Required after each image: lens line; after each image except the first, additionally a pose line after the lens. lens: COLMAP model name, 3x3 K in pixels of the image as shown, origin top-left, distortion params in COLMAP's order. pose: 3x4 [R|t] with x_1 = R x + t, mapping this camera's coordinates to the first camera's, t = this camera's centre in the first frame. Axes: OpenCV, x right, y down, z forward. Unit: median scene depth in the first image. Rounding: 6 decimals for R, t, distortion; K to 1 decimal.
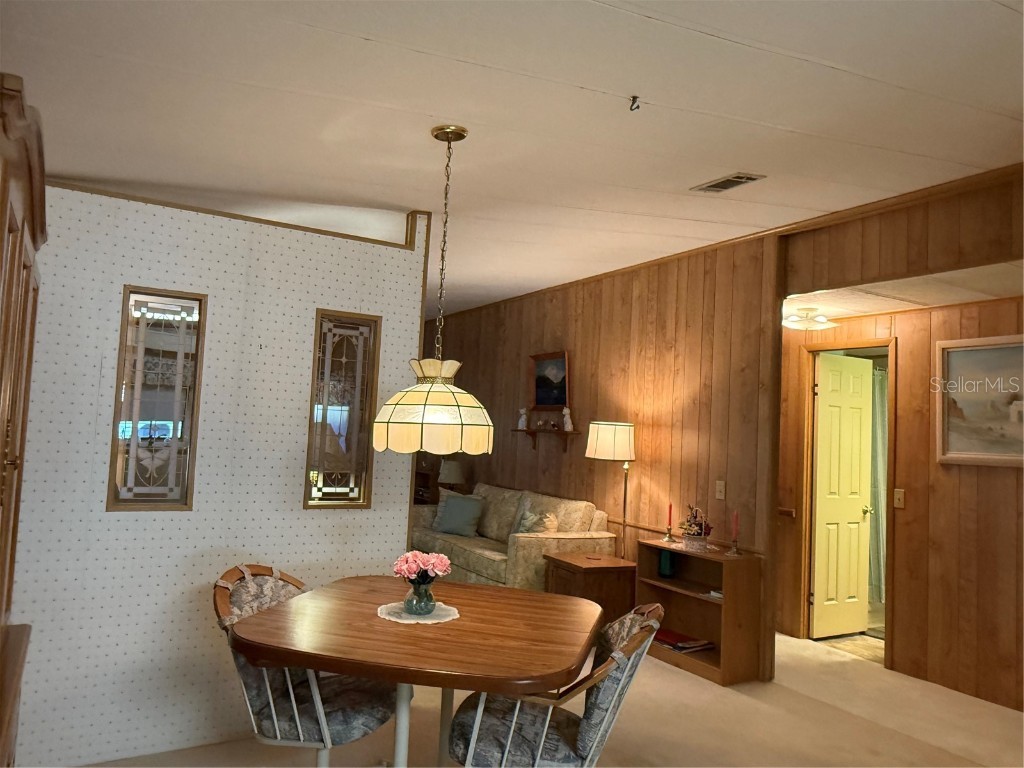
lens RADIAL K [[723.3, 0, 501.4], [0, 723.3, 382.3], [0, 0, 1]] dist [0.056153, -0.074460]
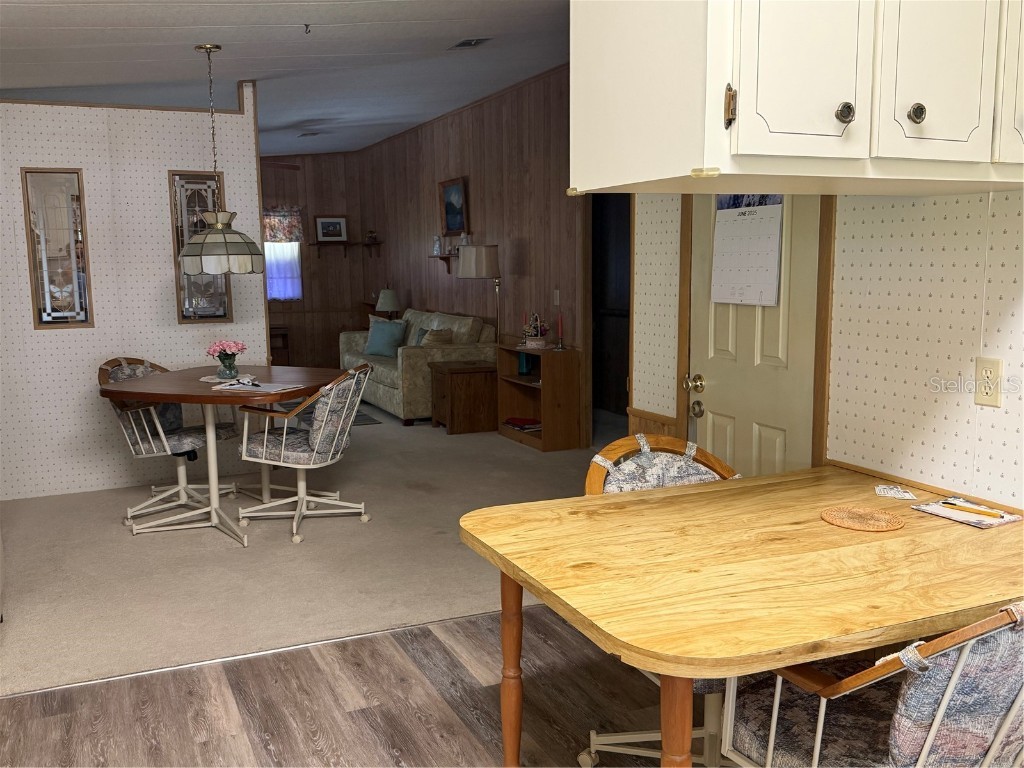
lens RADIAL K [[923.4, 0, 515.6], [0, 923.4, 384.6], [0, 0, 1]] dist [0.018106, -0.026953]
pose [[0.994262, -0.047576, -0.095807, 0.473283], [0.065730, 0.978337, 0.196305, -0.010992], [0.084393, -0.201476, 0.975851, -0.597583]]
